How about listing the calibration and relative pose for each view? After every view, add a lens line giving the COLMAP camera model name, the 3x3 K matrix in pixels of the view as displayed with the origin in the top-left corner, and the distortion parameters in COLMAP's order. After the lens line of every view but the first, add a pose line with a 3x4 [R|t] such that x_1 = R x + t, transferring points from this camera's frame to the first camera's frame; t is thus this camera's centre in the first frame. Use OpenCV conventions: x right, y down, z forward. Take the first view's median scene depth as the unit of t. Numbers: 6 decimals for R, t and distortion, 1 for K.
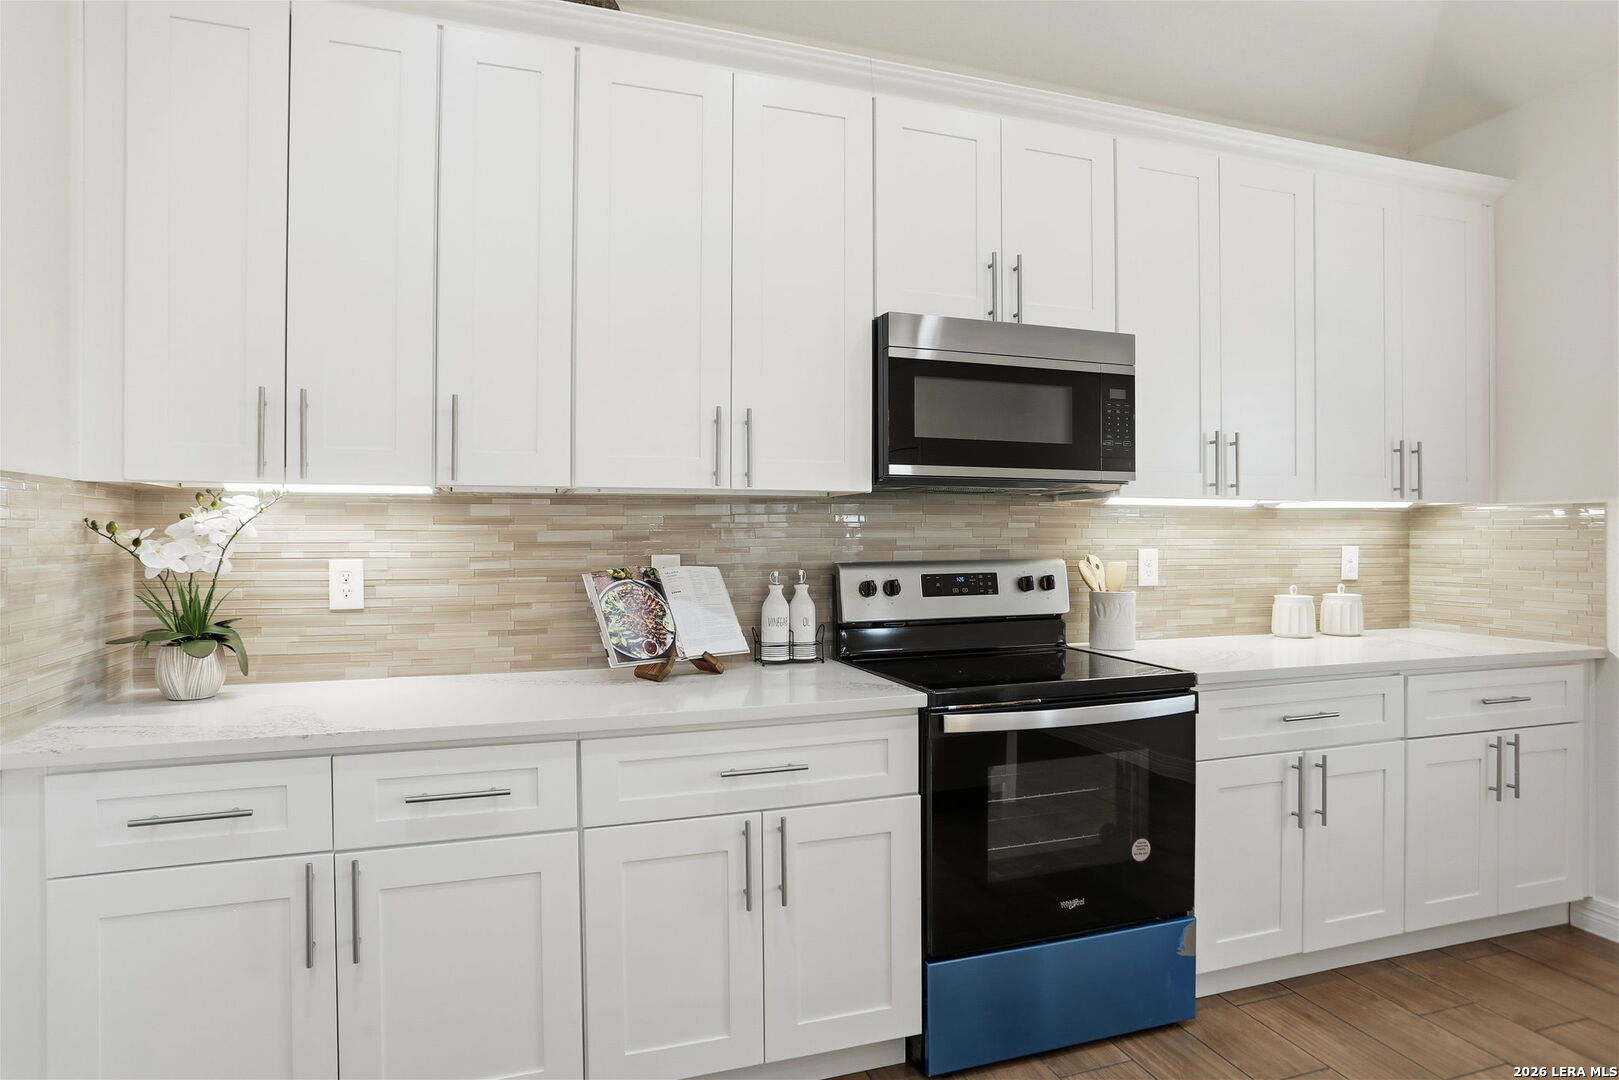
lens RADIAL K [[915.7, 0, 782.5], [0, 915.7, 533.4], [0, 0, 1]] dist [-0.042804, 0.013327]
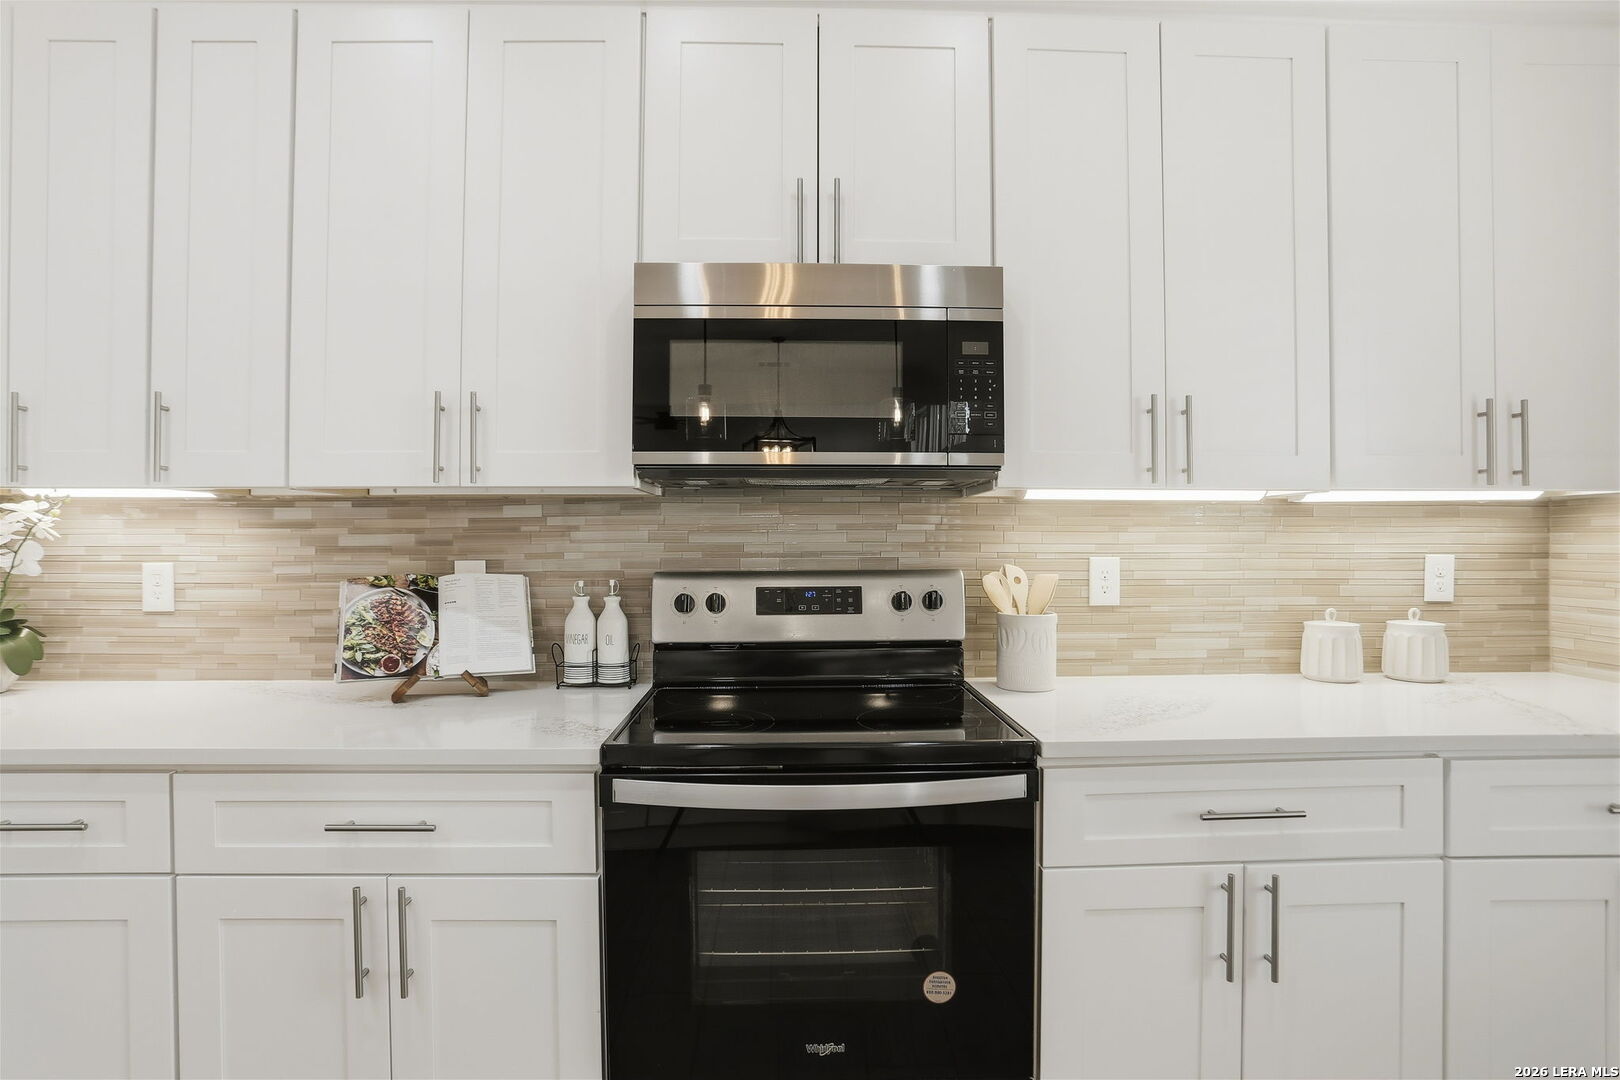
lens RADIAL K [[788.2, 0, 806.7], [0, 788.2, 533.6], [0, 0, 1]] dist [-0.044784, 0.009138]
pose [[0.955058, -0.001910, -0.296413, 0.435952], [0.000419, 0.999987, -0.005092, 0.000374], [0.296419, 0.004739, 0.955046, 0.359069]]
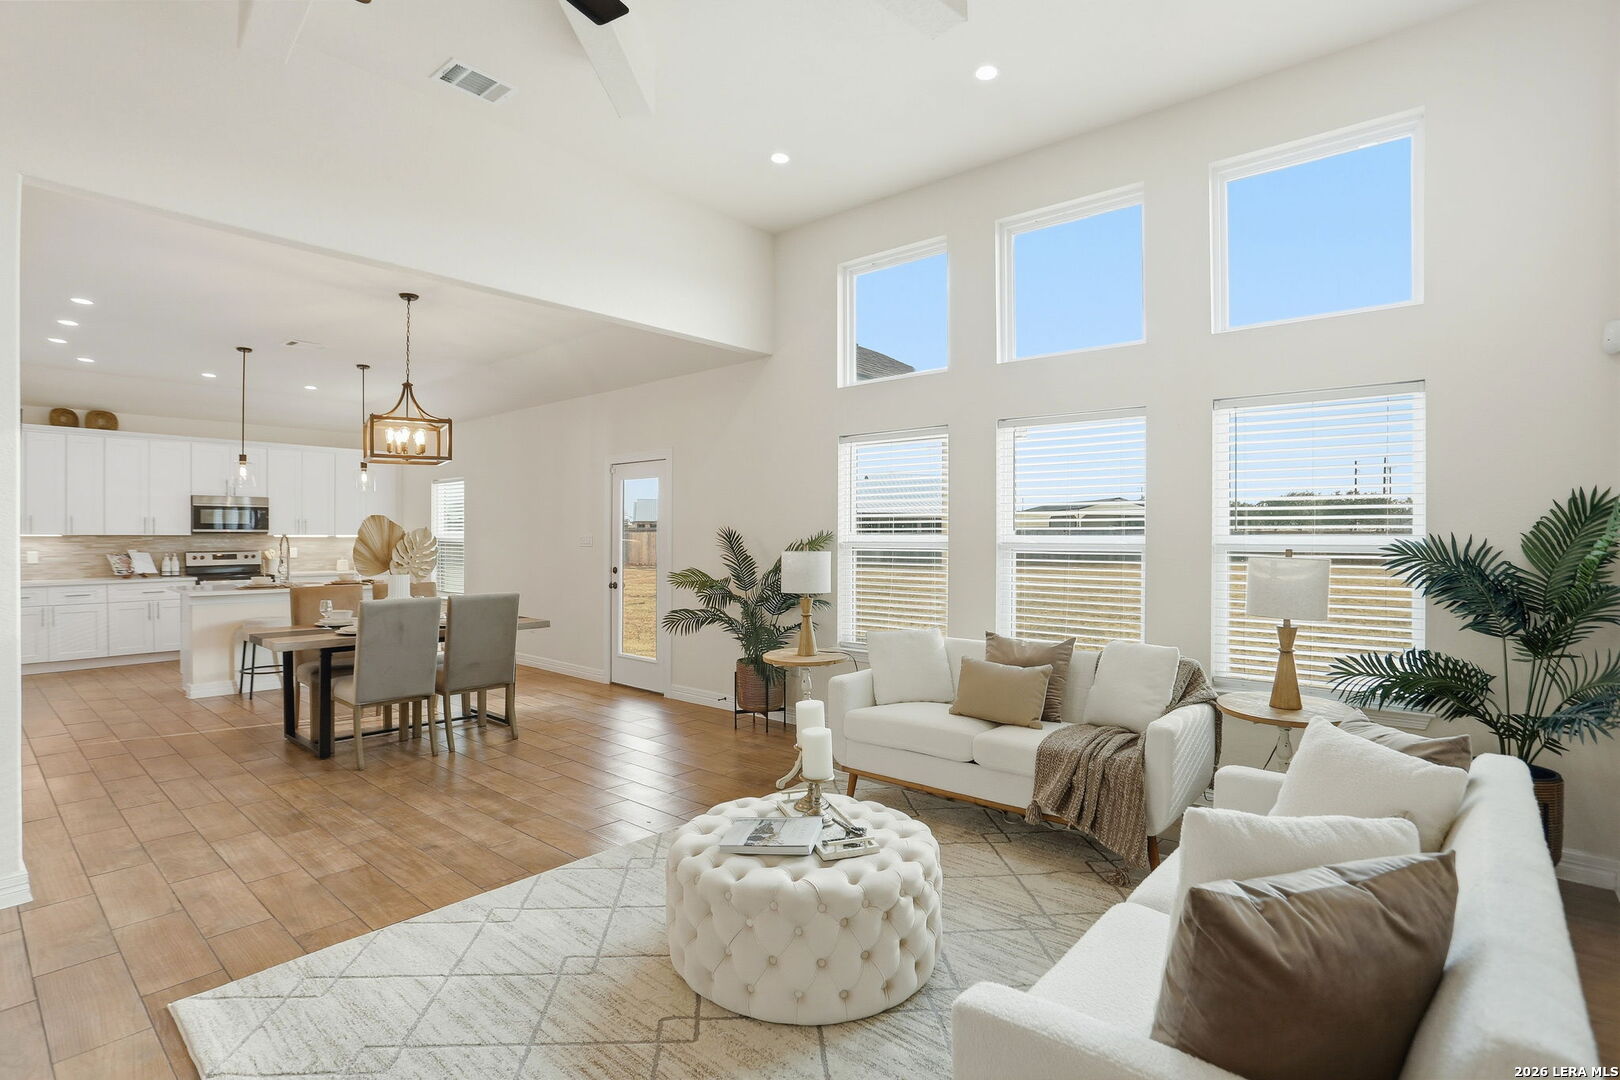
lens RADIAL K [[836.5, 0, 798.0], [0, 836.5, 535.5], [0, 0, 1]] dist [0.002039, 0.003543]
pose [[0.876673, -0.000047, 0.481086, 0.690340], [0.000725, 0.999999, -0.001225, -0.034739], [-0.481086, 0.001422, 0.876672, -3.785081]]
